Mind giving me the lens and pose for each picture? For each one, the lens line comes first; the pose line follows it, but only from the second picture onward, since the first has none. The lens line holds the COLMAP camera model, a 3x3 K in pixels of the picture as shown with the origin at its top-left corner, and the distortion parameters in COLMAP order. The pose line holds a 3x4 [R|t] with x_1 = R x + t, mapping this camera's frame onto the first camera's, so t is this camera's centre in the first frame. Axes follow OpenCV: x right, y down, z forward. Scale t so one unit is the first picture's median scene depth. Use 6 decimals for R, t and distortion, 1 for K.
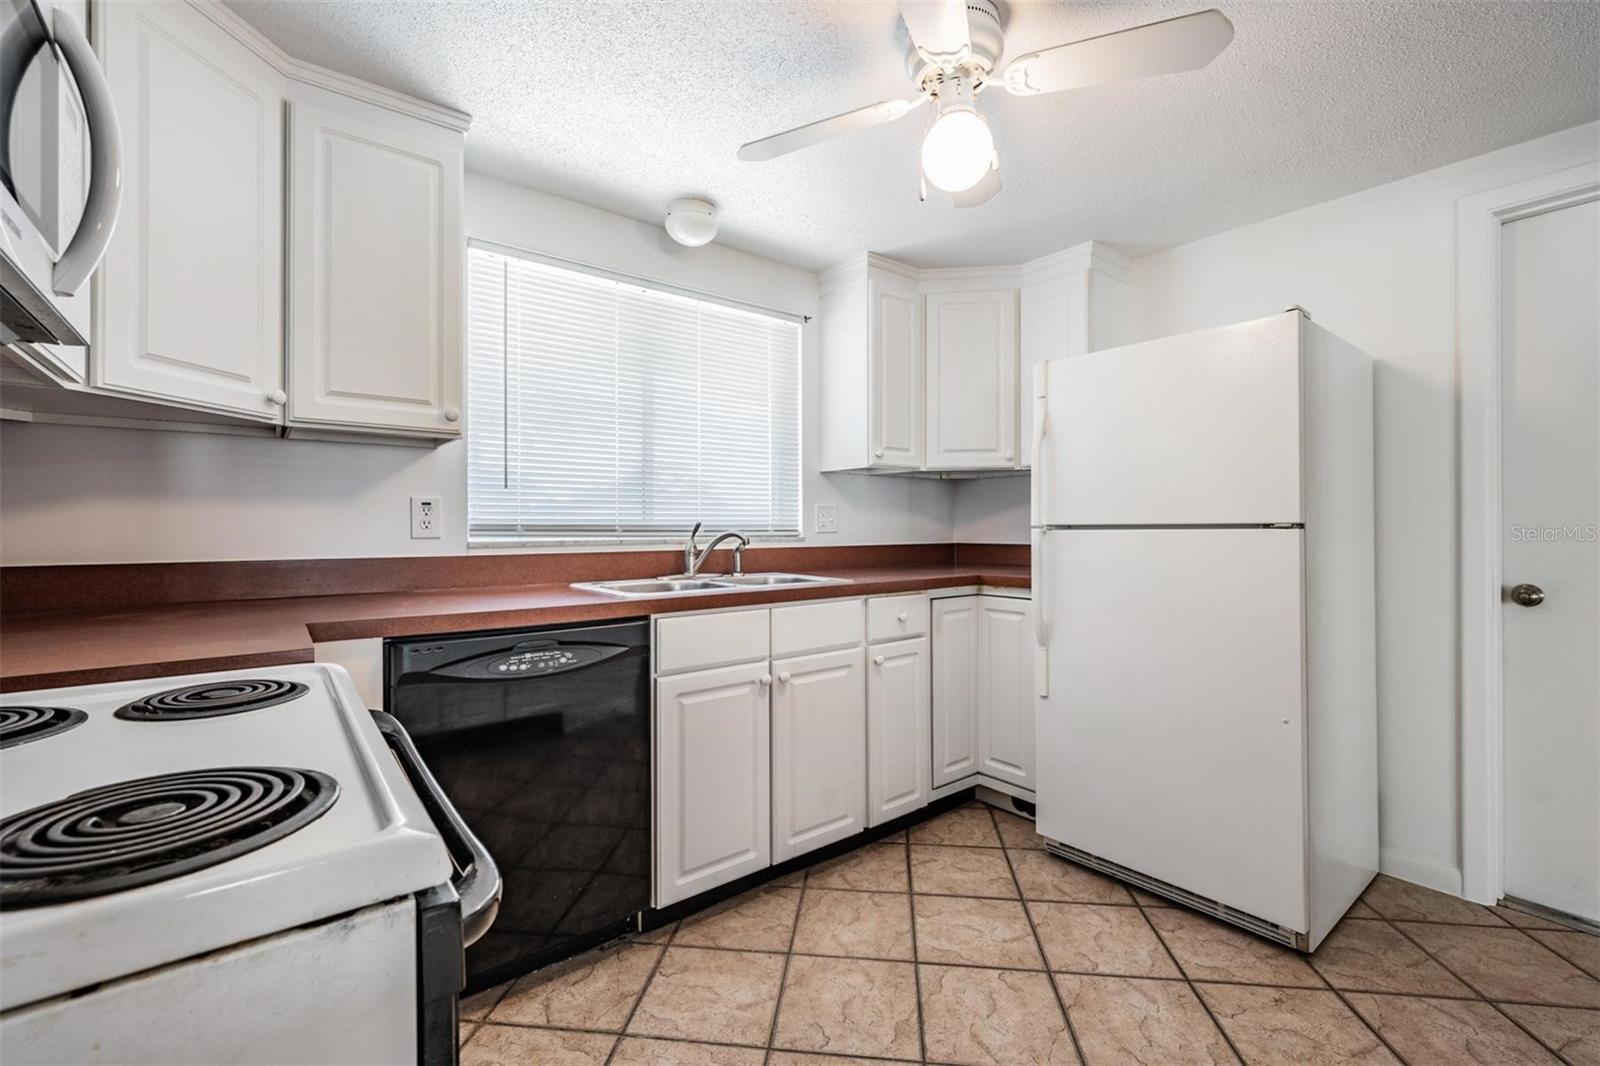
lens RADIAL K [[680.8, 0, 813.3], [0, 680.8, 523.0], [0, 0, 1]] dist [-0.002864, 0.000112]
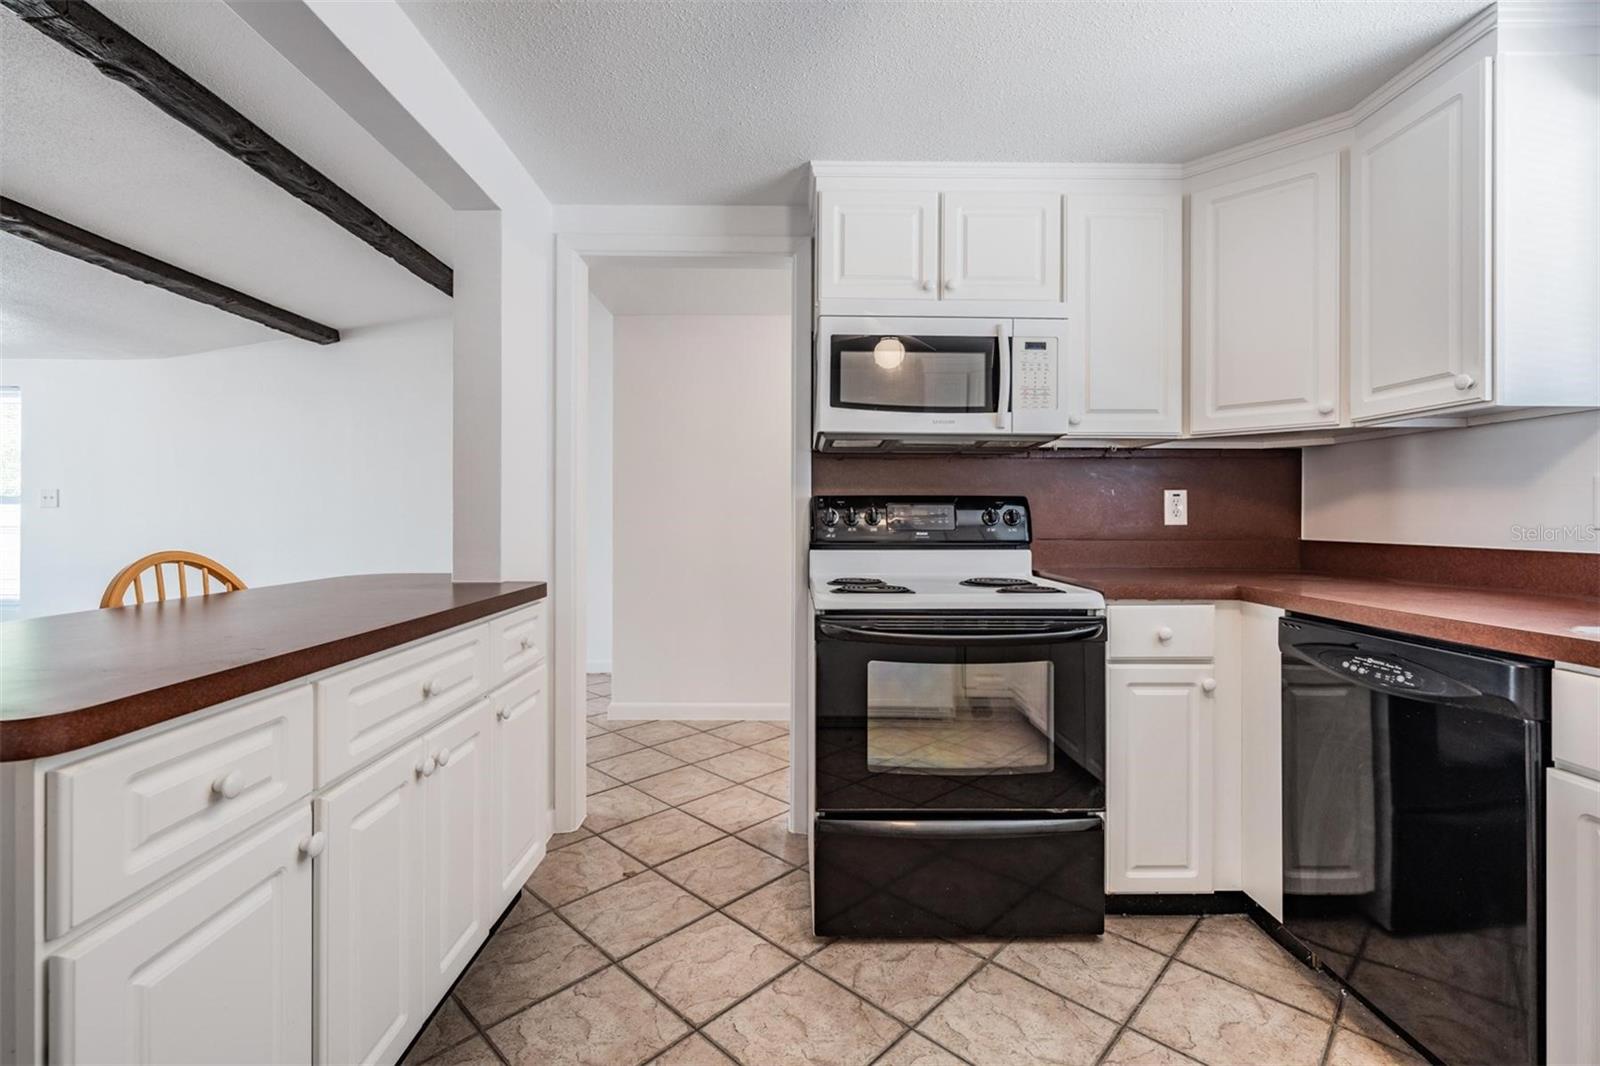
lens RADIAL K [[719.0, 0, 793.7], [0, 719.0, 517.3], [0, 0, 1]] dist [0.001468, -0.000936]
pose [[-0.620623, 0.000881, -0.784108, 0.561024], [0.001072, 0.999999, 0.000276, 0.006836], [0.784108, -0.000669, -0.620624, 0.724908]]
